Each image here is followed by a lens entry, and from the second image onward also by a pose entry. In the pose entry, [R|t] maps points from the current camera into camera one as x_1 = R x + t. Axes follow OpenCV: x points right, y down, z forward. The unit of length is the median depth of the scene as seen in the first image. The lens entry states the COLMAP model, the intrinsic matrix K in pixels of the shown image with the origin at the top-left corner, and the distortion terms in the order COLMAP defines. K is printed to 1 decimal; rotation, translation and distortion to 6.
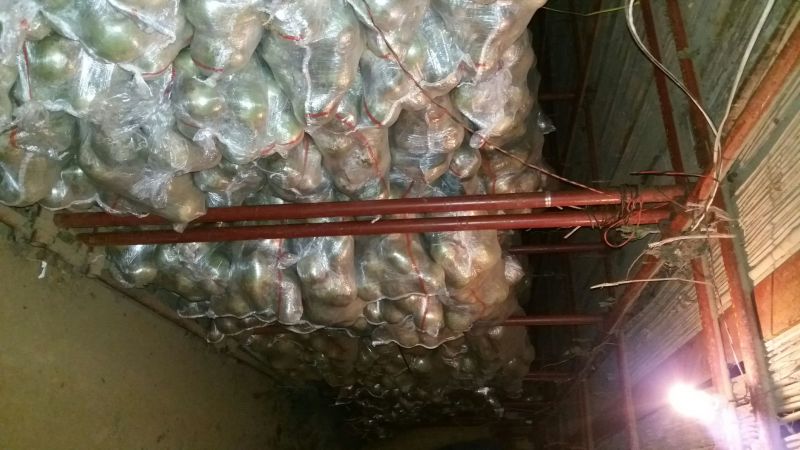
lens RADIAL K [[628.2, 0, 398.3], [0, 628.2, 209.8], [0, 0, 1]] dist [0.083903, -0.194832]
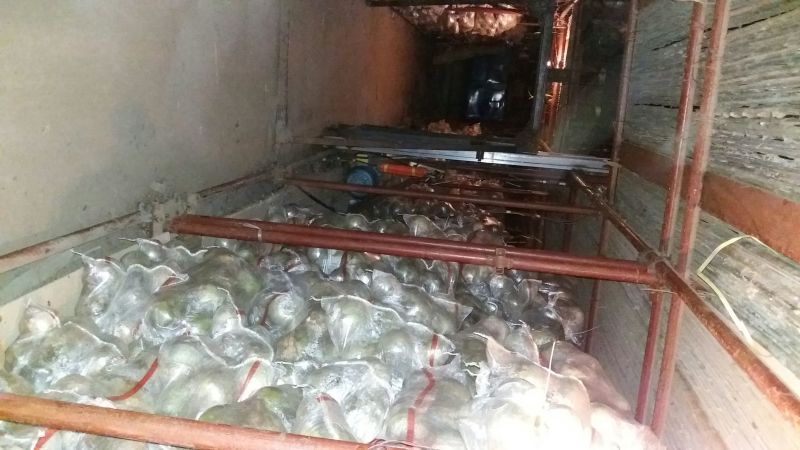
lens RADIAL K [[600.6, 0, 398.4], [0, 600.6, 189.8], [0, 0, 1]] dist [0.099796, -0.151156]
pose [[0.998110, 0.061126, 0.006397, -0.496229], [-0.054567, 0.833453, 0.549890, -1.041926], [0.028281, -0.549199, 0.835213, -2.633161]]
